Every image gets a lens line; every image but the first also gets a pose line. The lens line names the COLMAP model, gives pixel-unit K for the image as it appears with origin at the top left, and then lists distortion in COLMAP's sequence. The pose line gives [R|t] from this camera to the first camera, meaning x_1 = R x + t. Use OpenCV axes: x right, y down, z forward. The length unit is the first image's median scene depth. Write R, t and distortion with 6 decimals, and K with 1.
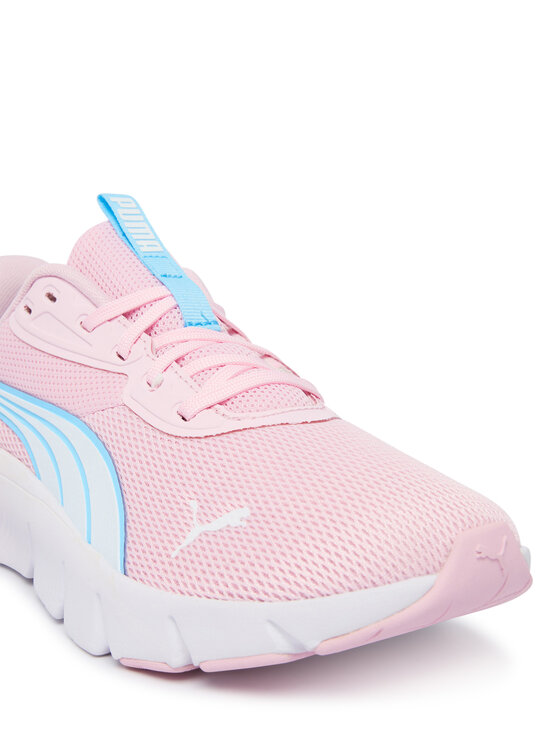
lens RADIAL K [[902.6, 0, 276.4], [0, 902.6, 377.0], [0, 0, 1]] dist [-0.208404, 0.000000]
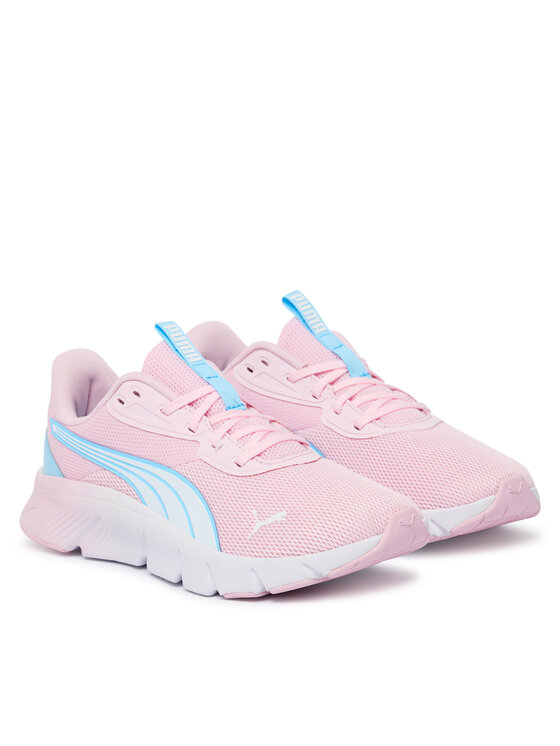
lens RADIAL K [[2190.7, 0, 280.7], [0, 2190.7, 372.5], [0, 0, 1]] dist [-0.685877, 0.000000]
pose [[0.984266, -0.081723, 0.156657, -0.693161], [0.064966, 0.991888, 0.109257, -0.615558], [-0.164315, -0.097361, 0.981591, -3.326425]]
